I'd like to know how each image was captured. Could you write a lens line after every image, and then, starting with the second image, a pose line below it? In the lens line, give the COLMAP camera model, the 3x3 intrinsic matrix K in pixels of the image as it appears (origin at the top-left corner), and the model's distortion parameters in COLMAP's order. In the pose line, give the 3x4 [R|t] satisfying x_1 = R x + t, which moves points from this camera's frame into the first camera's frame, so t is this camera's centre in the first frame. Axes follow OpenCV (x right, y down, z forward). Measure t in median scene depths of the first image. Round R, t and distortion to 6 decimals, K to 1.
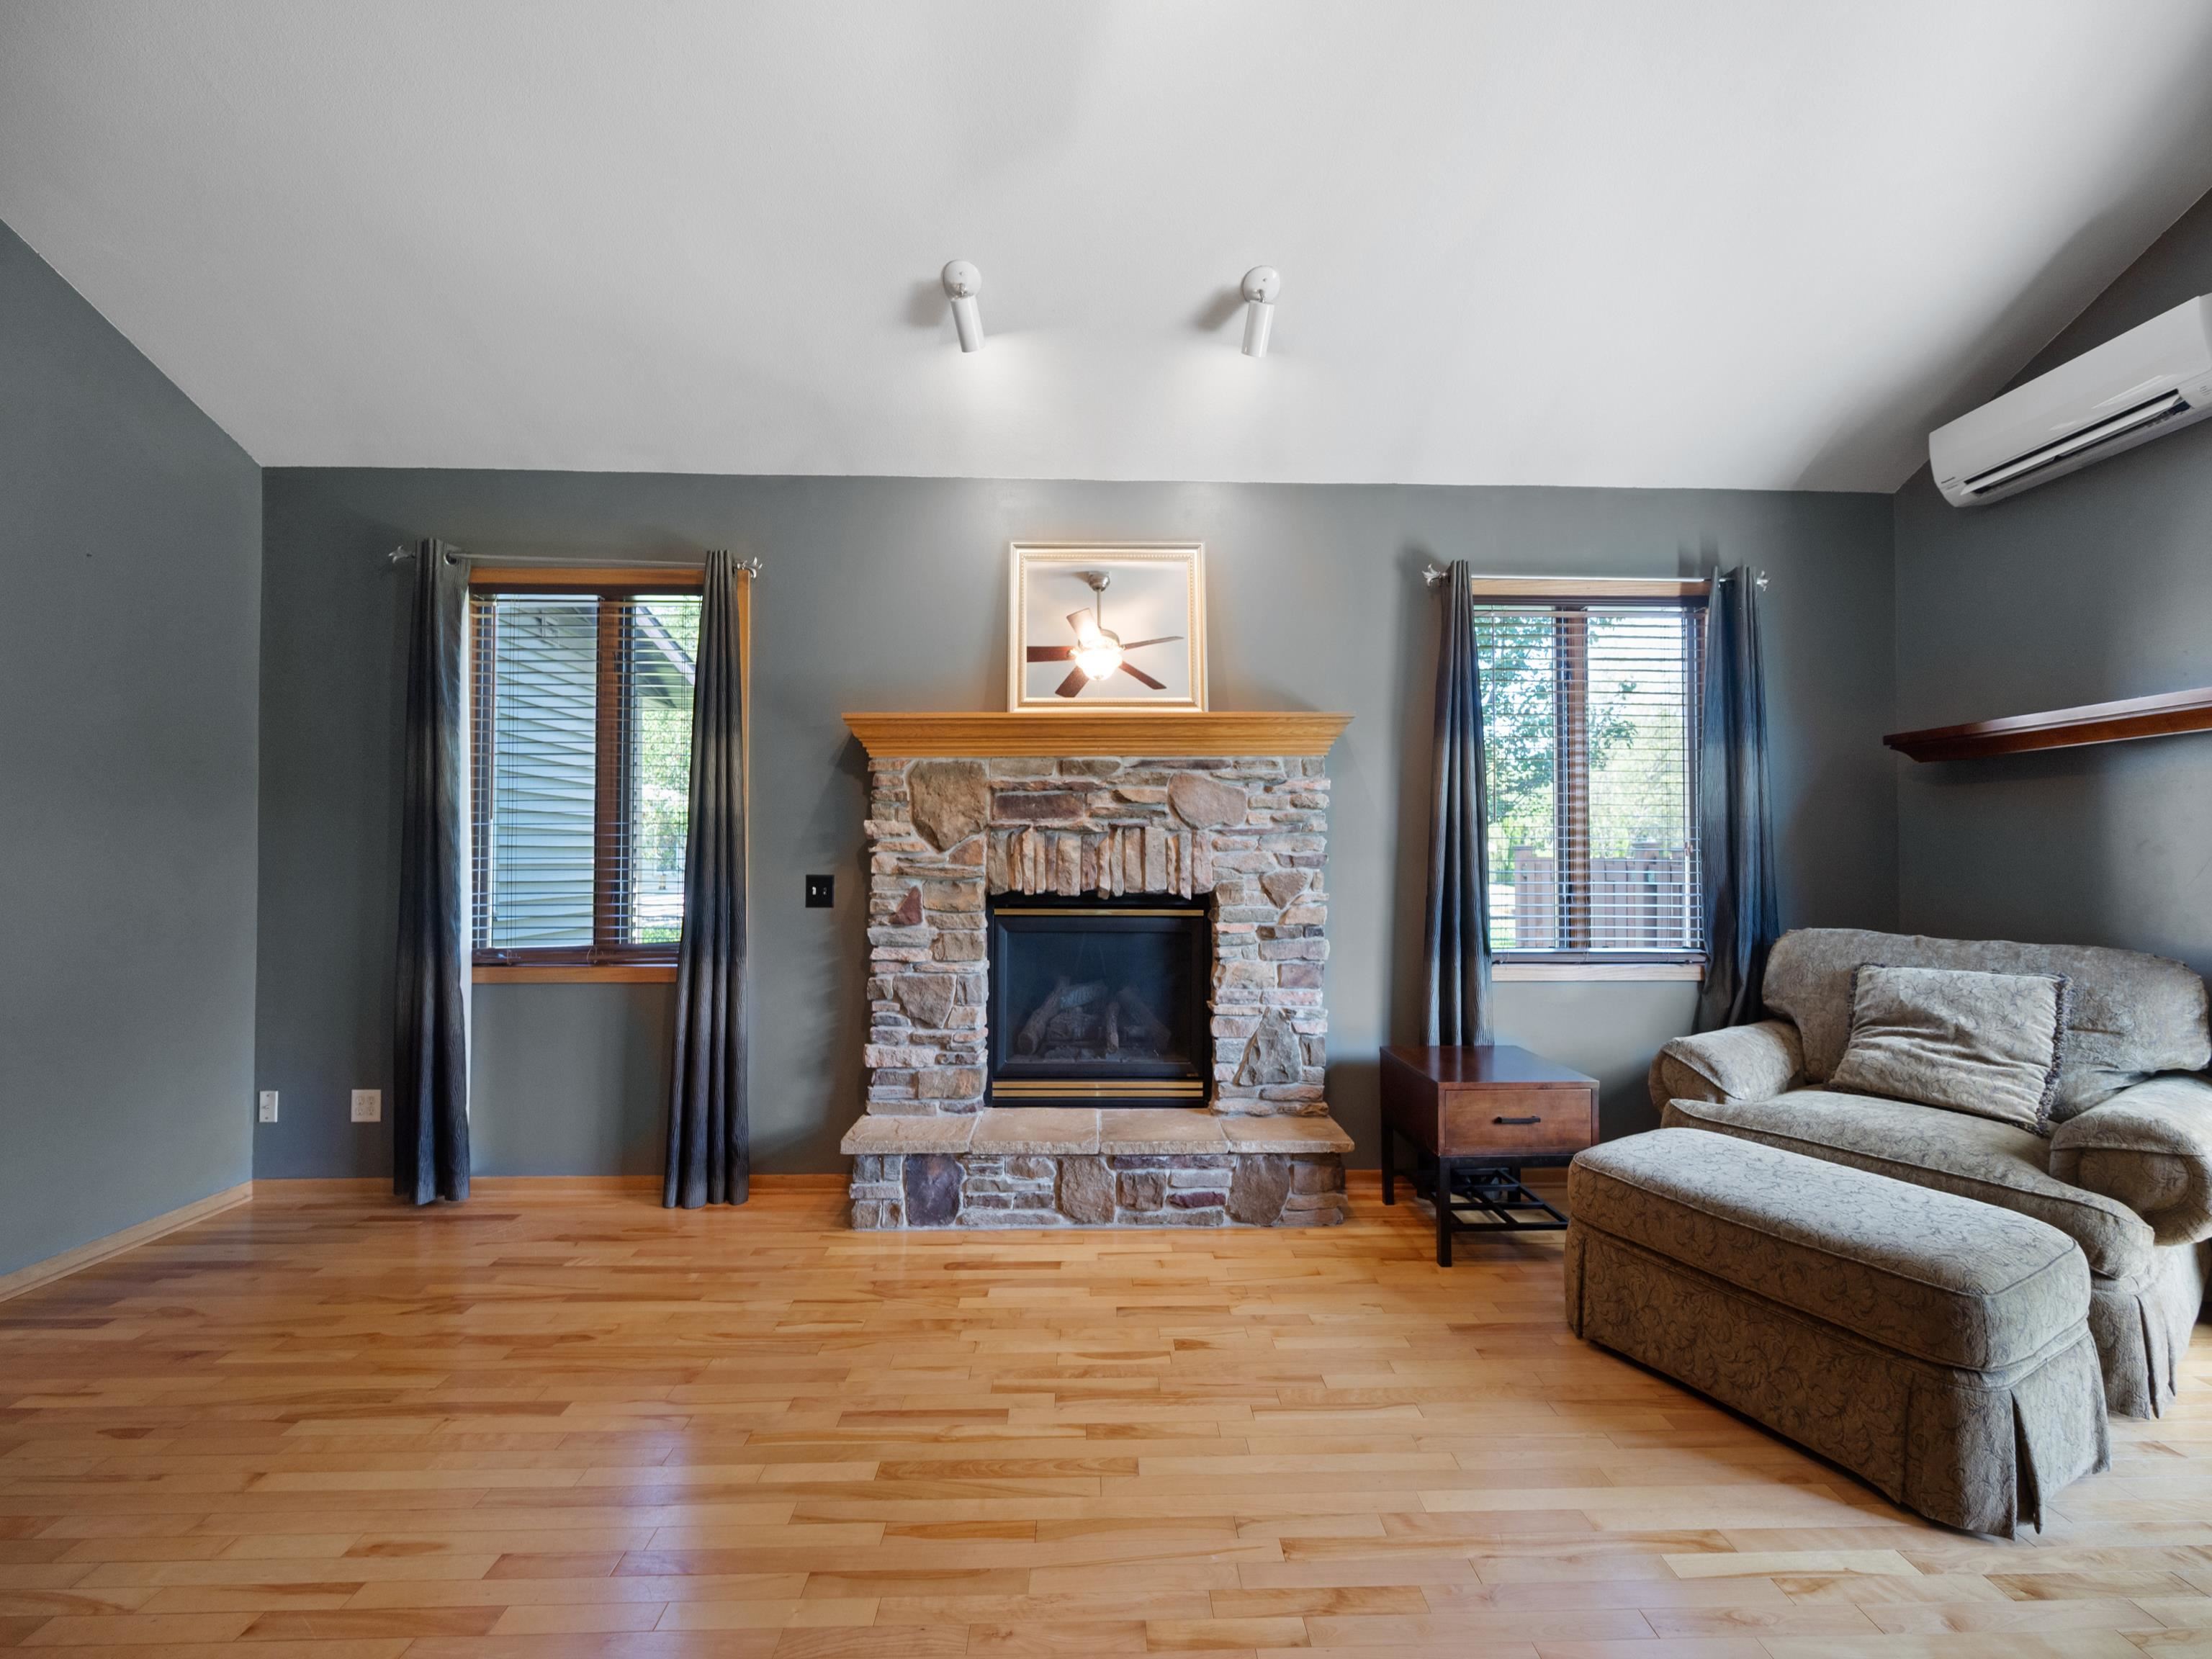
lens RADIAL K [[881.8, 0, 1103.2], [0, 881.8, 839.6], [0, 0, 1]] dist [0.000117, 0.000213]
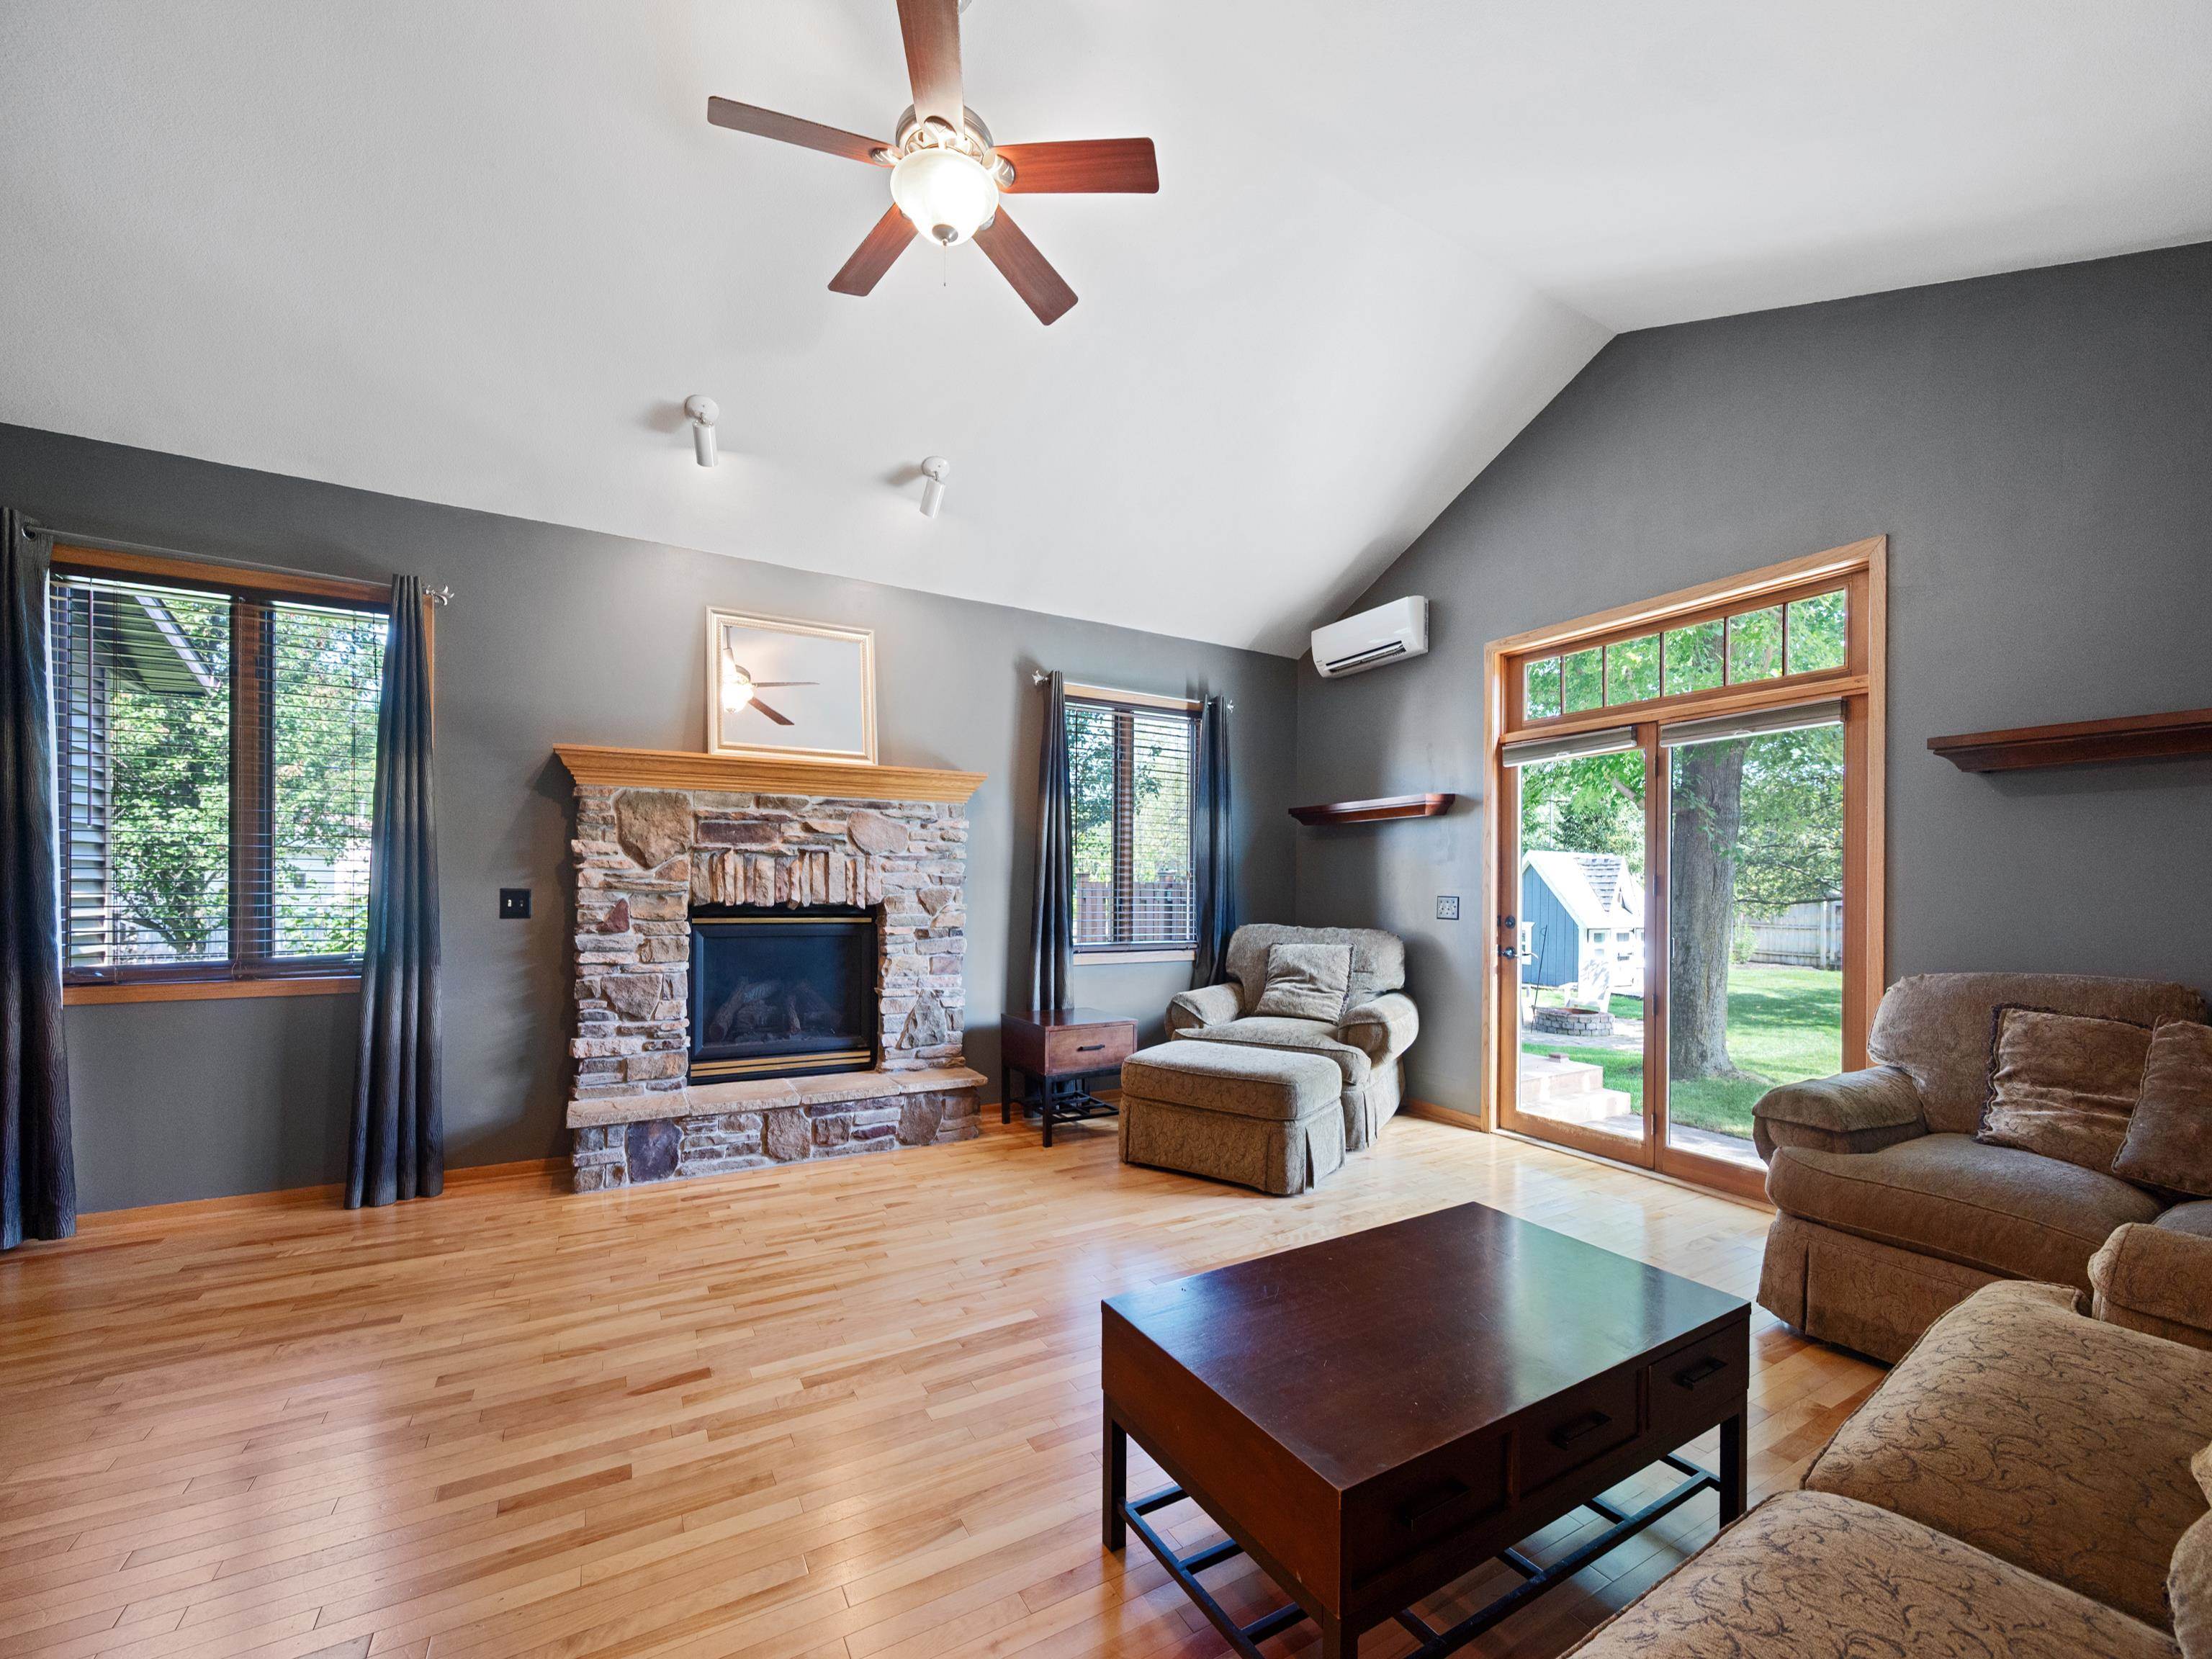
lens RADIAL K [[887.1, 0, 1115.1], [0, 887.1, 798.0], [0, 0, 1]] dist [0.001598, 0.000128]
pose [[0.881471, 0.054377, 0.469096, -0.204828], [-0.017497, 0.996427, -0.082625, 0.006746], [-0.471913, 0.064623, 0.879273, -0.344655]]
